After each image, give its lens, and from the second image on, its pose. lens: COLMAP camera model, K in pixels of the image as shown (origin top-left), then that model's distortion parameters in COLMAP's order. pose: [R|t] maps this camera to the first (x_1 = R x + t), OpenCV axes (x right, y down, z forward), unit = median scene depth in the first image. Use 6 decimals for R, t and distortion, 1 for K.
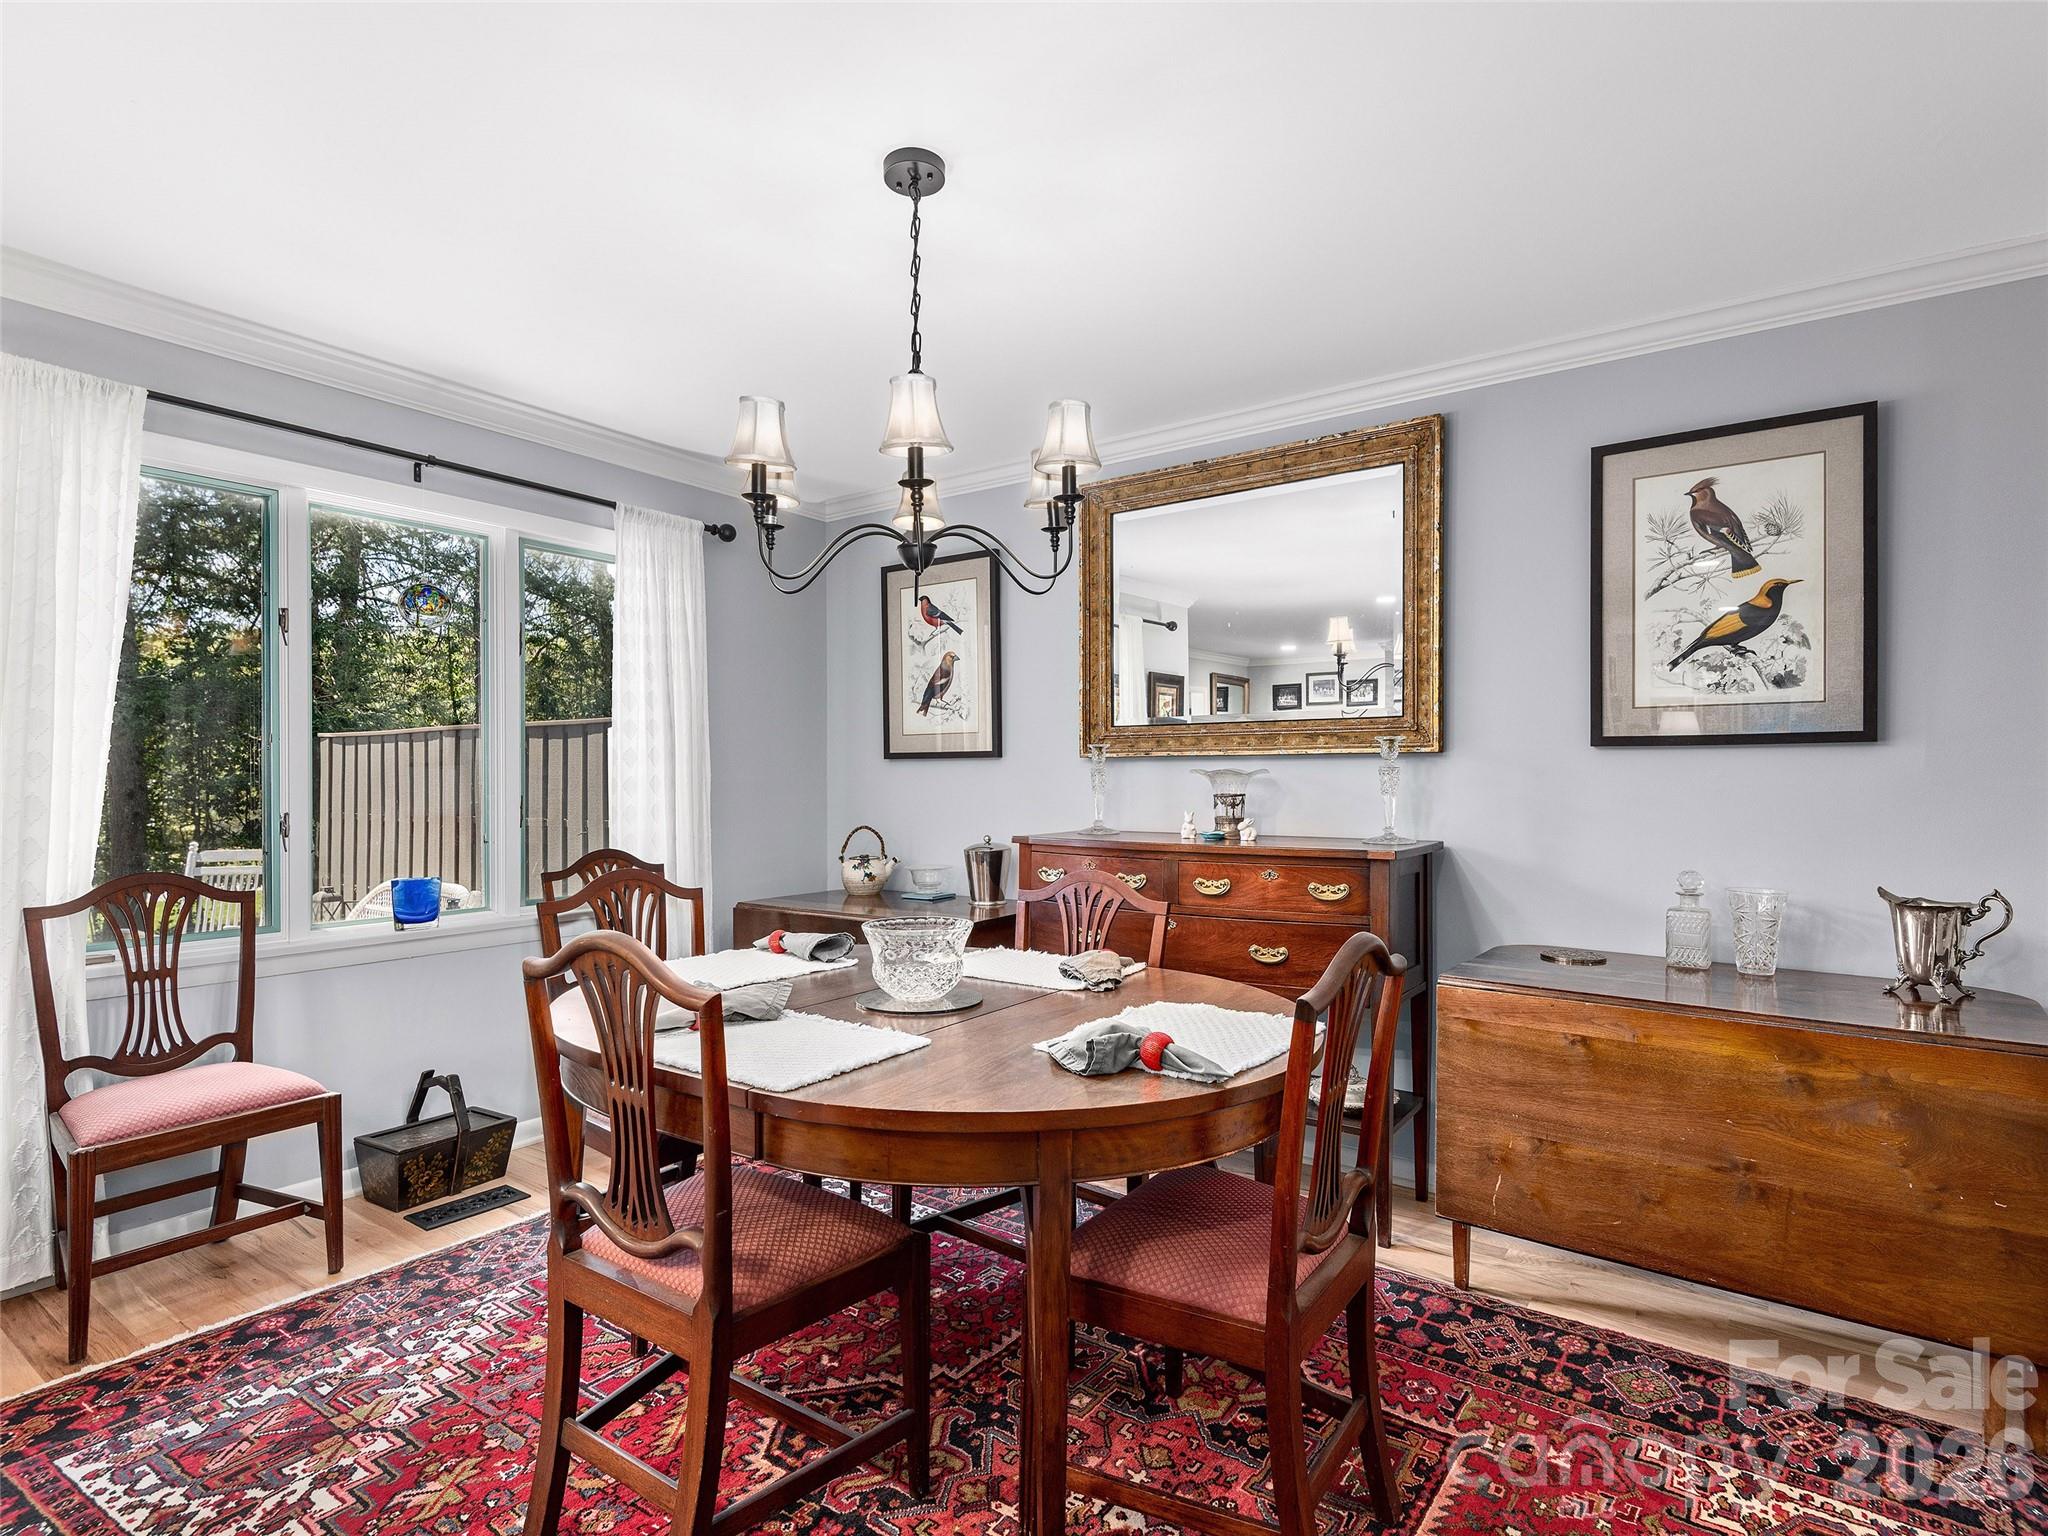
lens RADIAL K [[1042.1, 0, 1024.0], [0, 1042.1, 768.0], [0, 0, 1]] dist [0.035999, -0.027210]
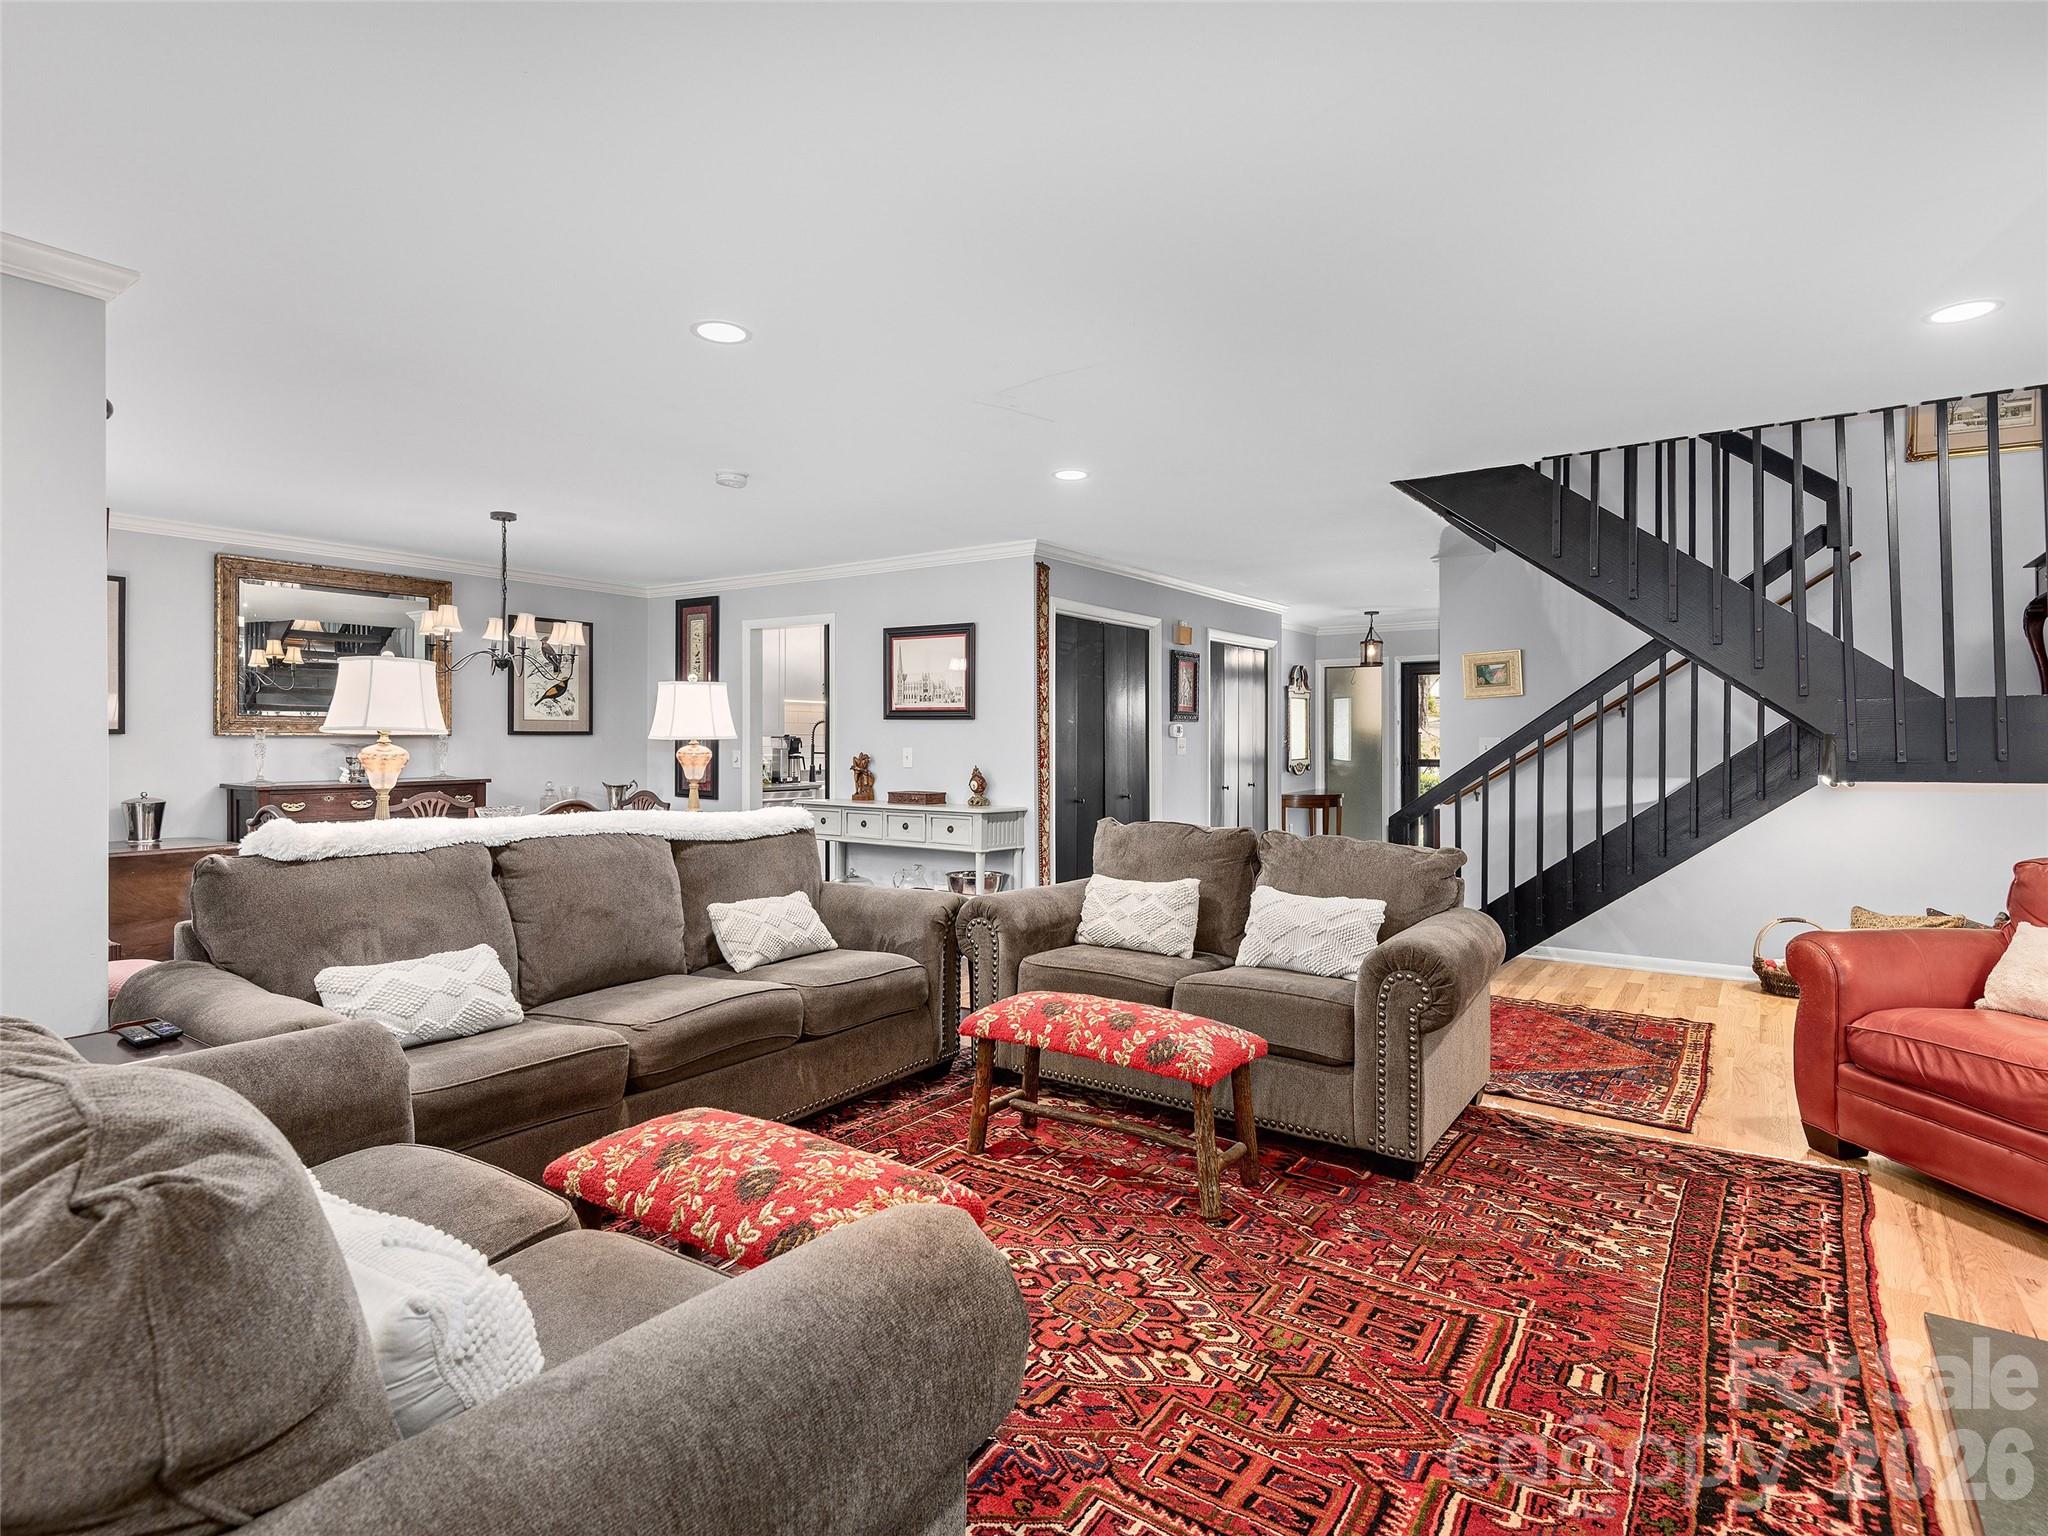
lens RADIAL K [[1042.1, 0, 1024.0], [0, 1042.1, 768.0], [0, 0, 1]] dist [0.035999, -0.027210]
pose [[-0.015215, -0.032734, 0.999348, -2.094182], [0.000371, 0.999464, 0.032744, -0.025963], [-0.999884, 0.000869, -0.015195, -0.185151]]
